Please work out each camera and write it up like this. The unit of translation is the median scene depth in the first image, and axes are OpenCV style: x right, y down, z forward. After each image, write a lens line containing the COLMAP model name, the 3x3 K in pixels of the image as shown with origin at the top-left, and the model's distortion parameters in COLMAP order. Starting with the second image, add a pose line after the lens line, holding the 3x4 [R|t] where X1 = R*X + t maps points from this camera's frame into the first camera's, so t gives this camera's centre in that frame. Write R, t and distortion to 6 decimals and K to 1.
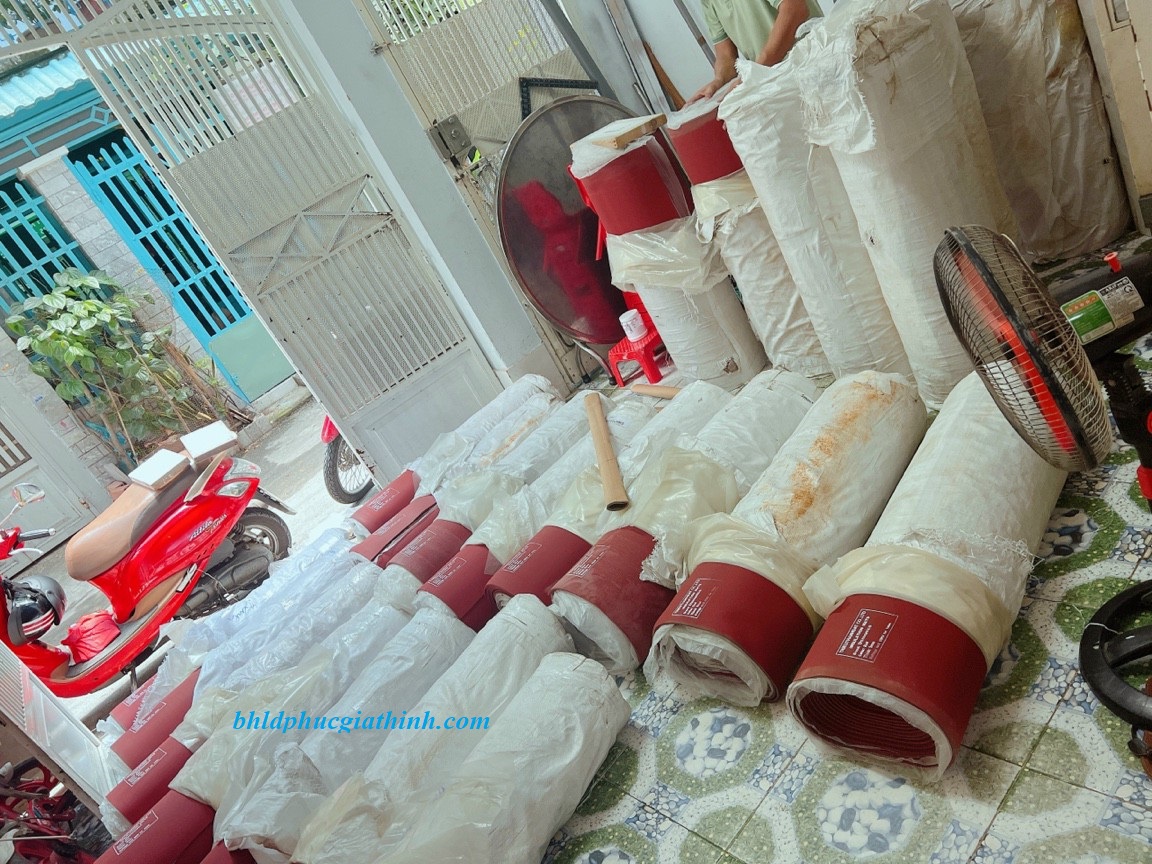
lens RADIAL K [[870.7, 0, 576.0], [0, 870.7, 432.0], [0, 0, 1]] dist [0.084938, -0.115819]
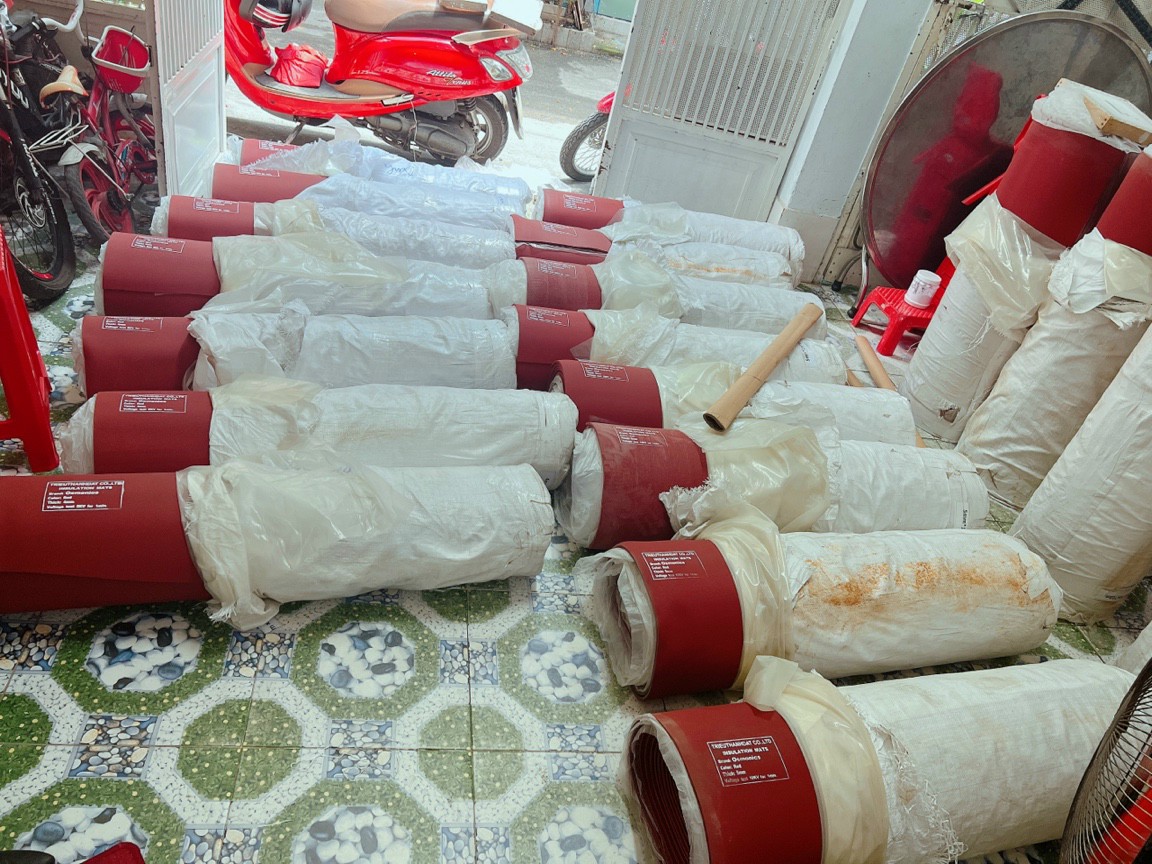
lens RADIAL K [[870.7, 0, 576.0], [0, 870.7, 432.0], [0, 0, 1]] dist [0.084938, -0.115819]
pose [[0.619156, 0.783874, -0.046765, 0.009528], [-0.741217, 0.603053, 0.294830, -0.058019], [0.259311, -0.147882, 0.954405, 0.113914]]
